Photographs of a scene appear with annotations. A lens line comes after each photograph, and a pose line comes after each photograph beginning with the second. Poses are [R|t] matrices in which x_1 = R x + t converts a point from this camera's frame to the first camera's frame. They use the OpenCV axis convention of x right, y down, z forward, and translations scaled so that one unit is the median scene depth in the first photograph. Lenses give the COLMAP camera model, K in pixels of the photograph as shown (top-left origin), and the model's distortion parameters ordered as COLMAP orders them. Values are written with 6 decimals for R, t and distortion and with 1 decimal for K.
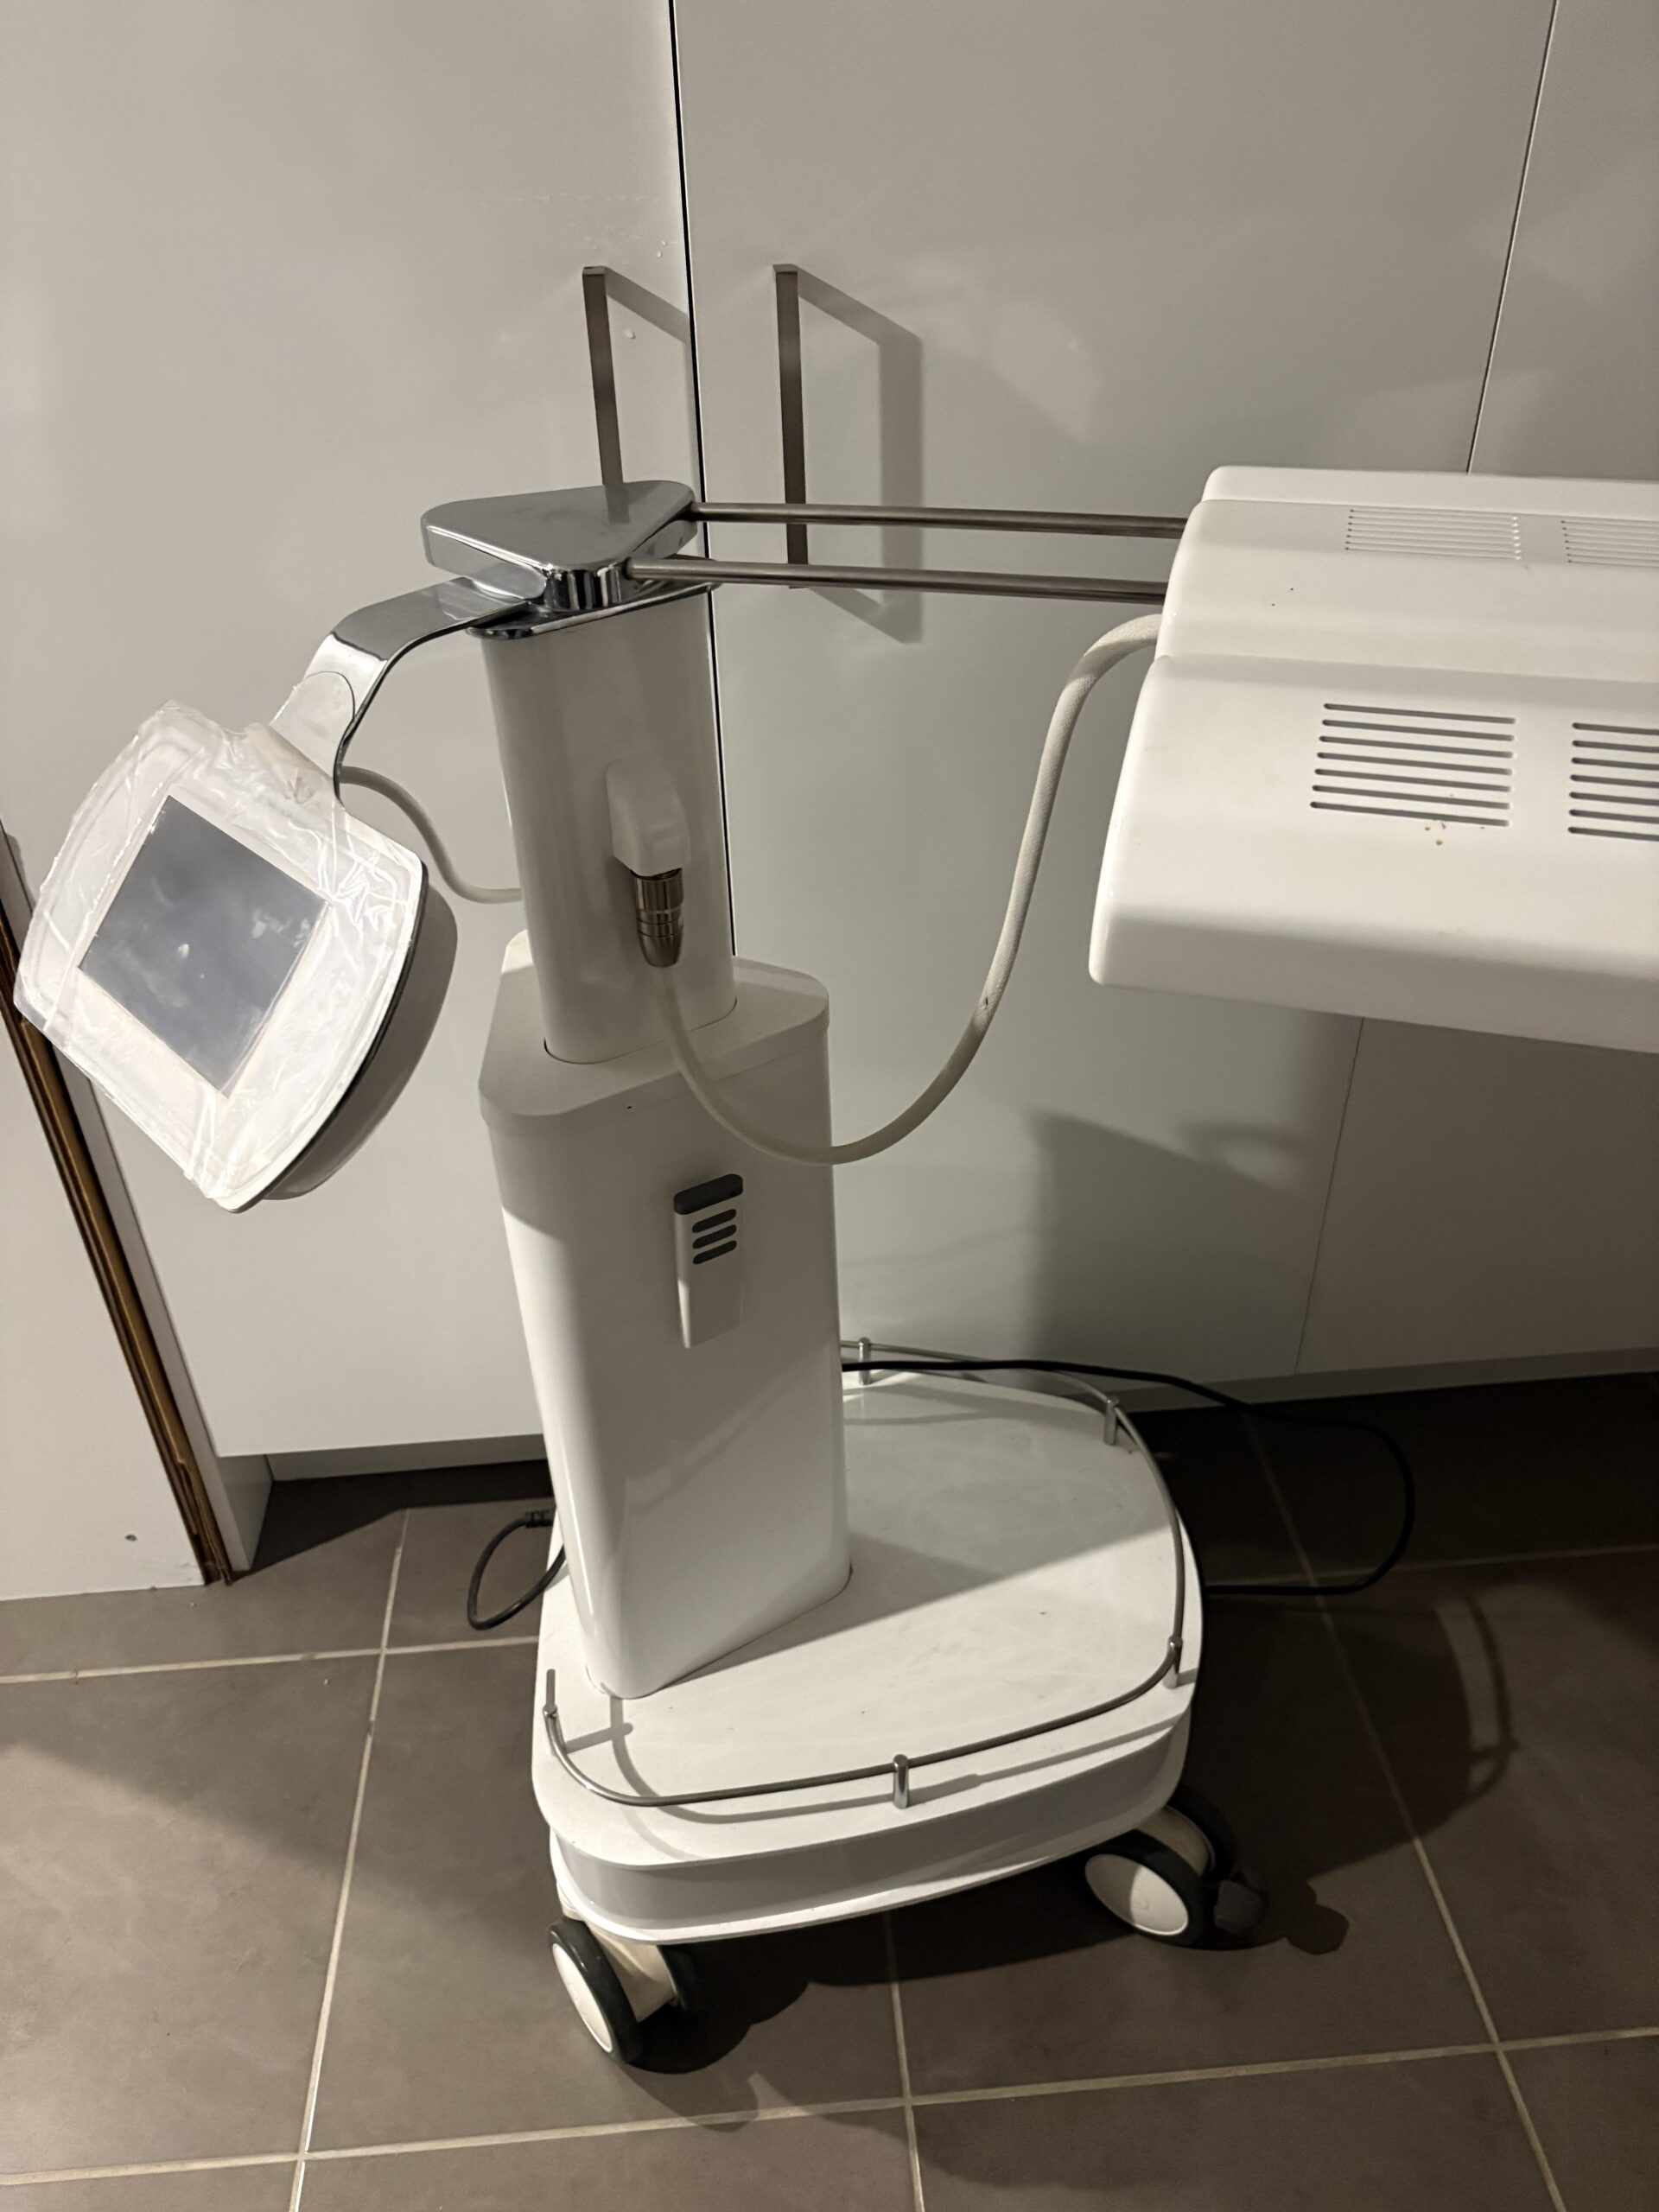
lens RADIAL K [[1661.4, 0, 829.5], [0, 1661.4, 1106.0], [0, 0, 1]] dist [-0.002205, -0.005547]
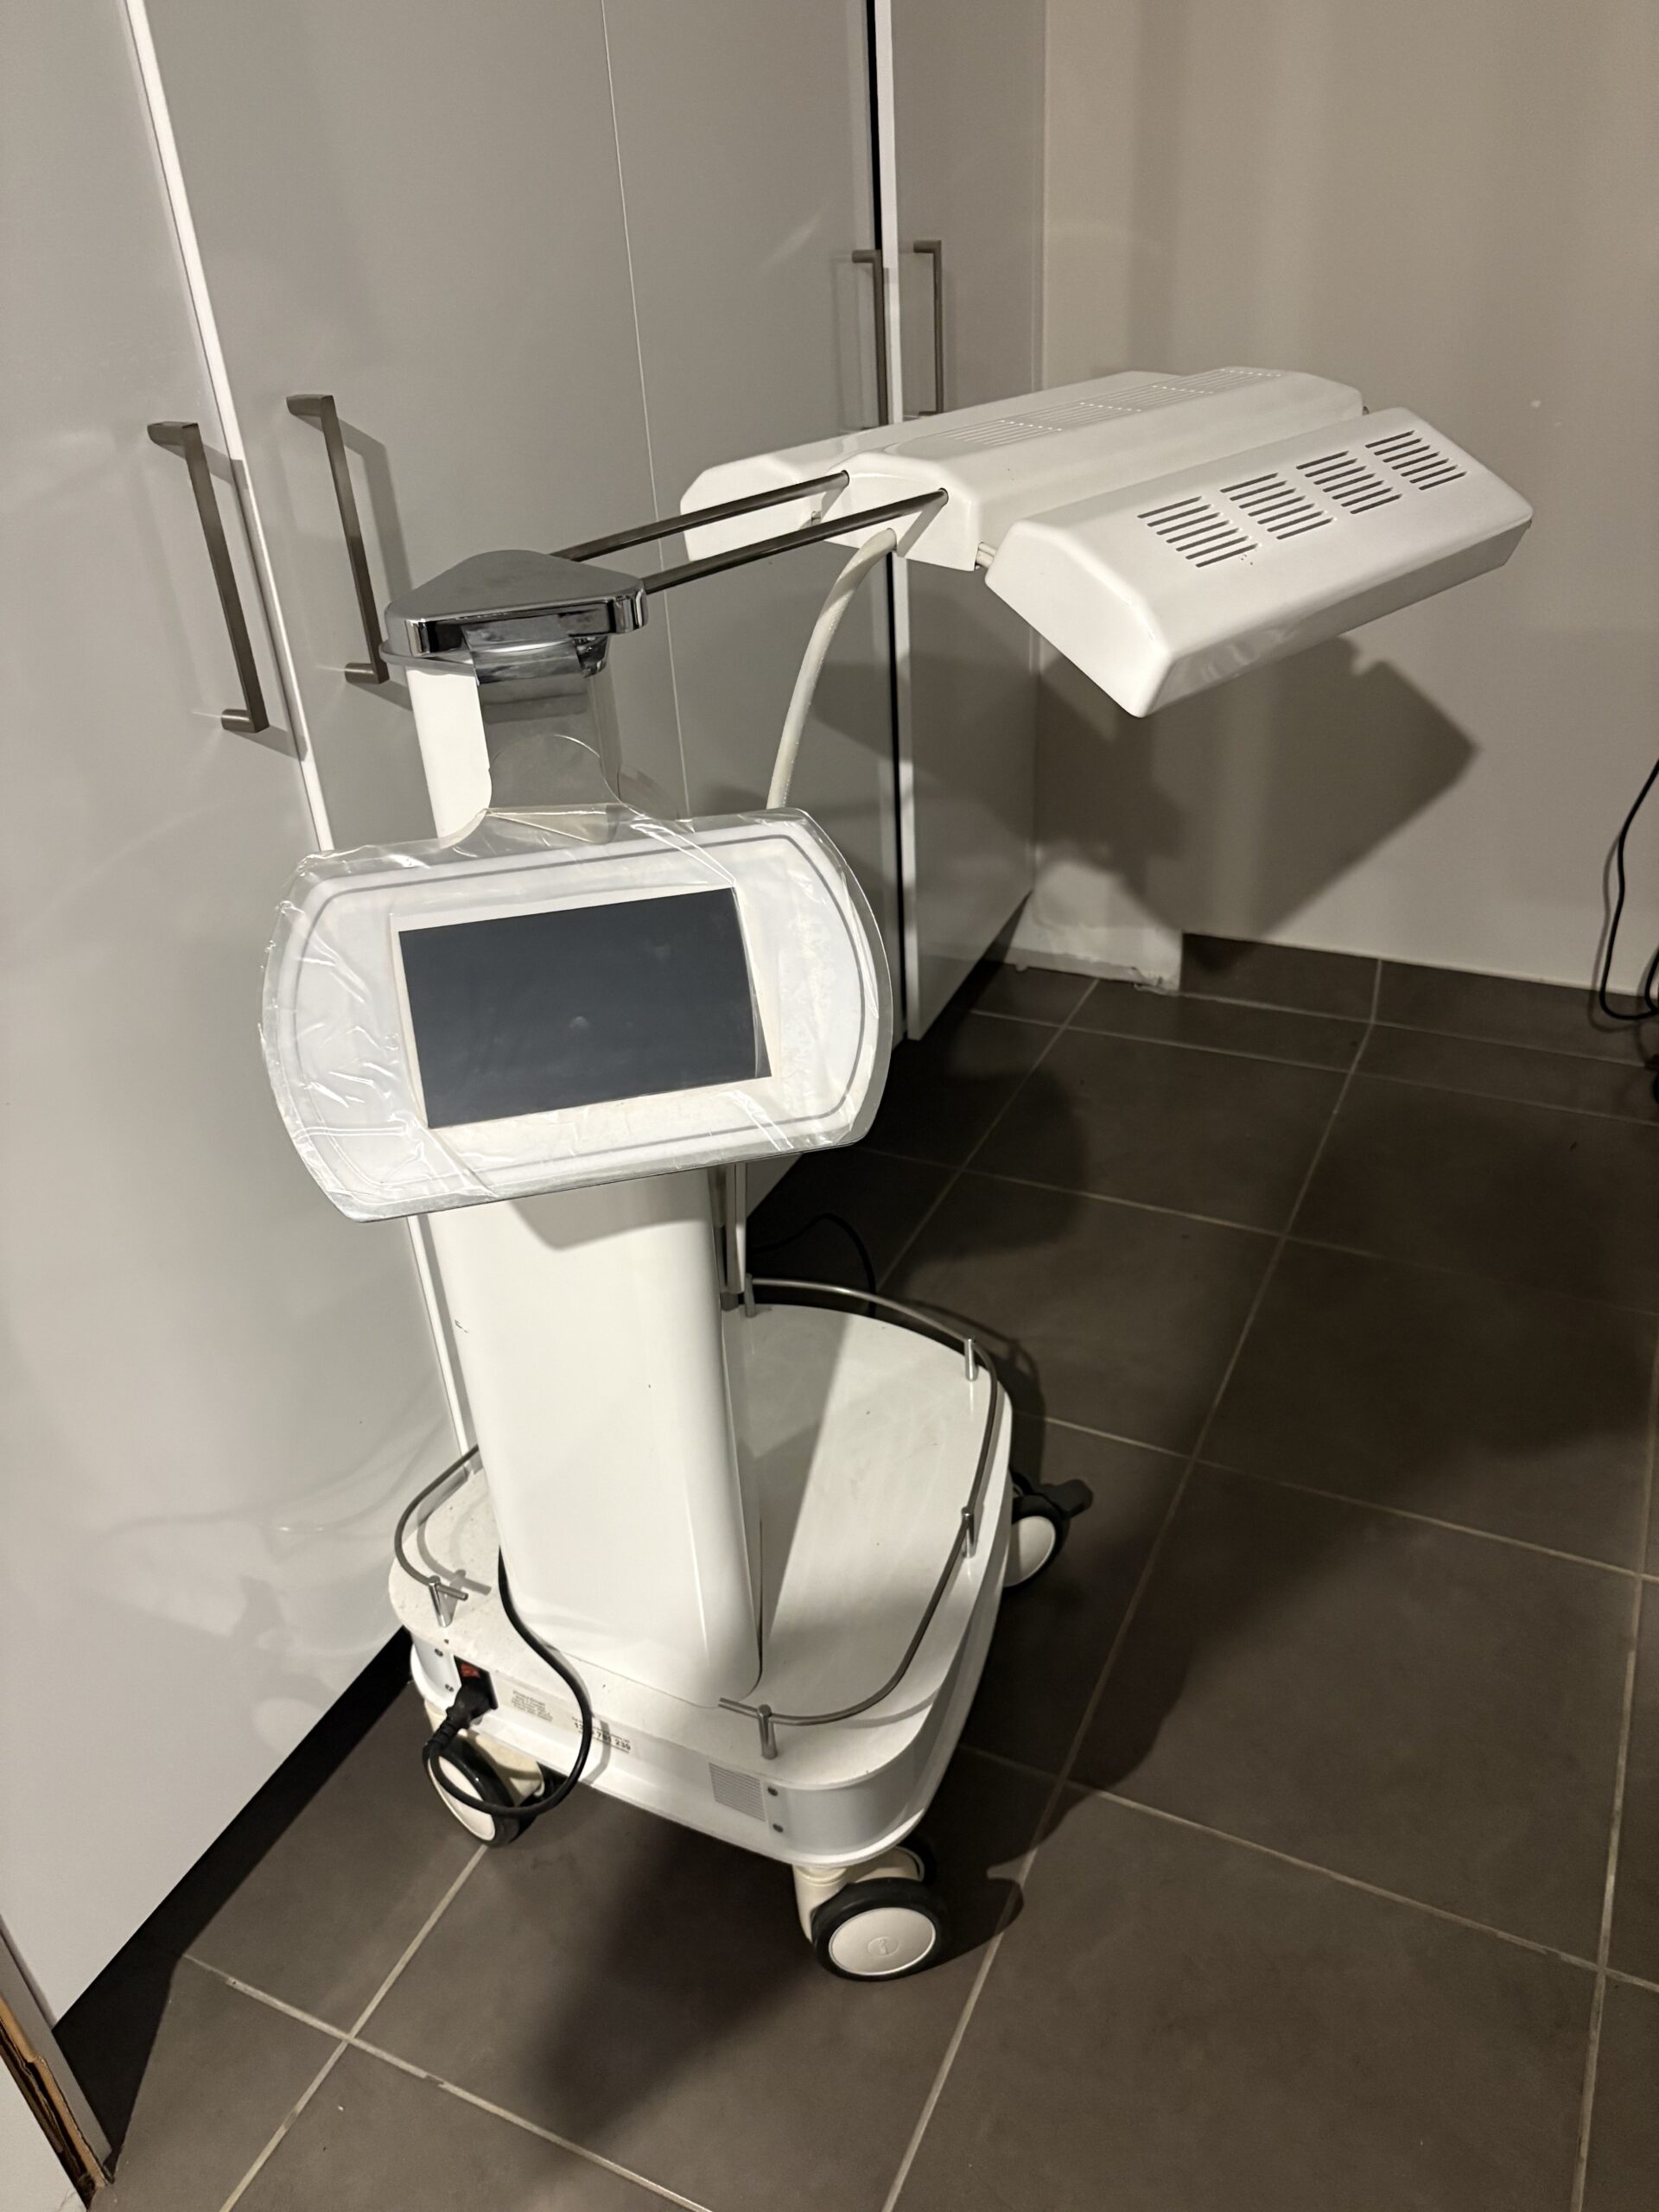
lens RADIAL K [[1661.4, 0, 829.5], [0, 1661.4, 1106.0], [0, 0, 1]] dist [-0.002205, -0.005547]
pose [[0.495835, -0.448179, 0.743830, -0.706110], [0.527872, 0.835677, 0.151642, -0.081153], [-0.689564, 0.317458, 0.650939, 0.170904]]
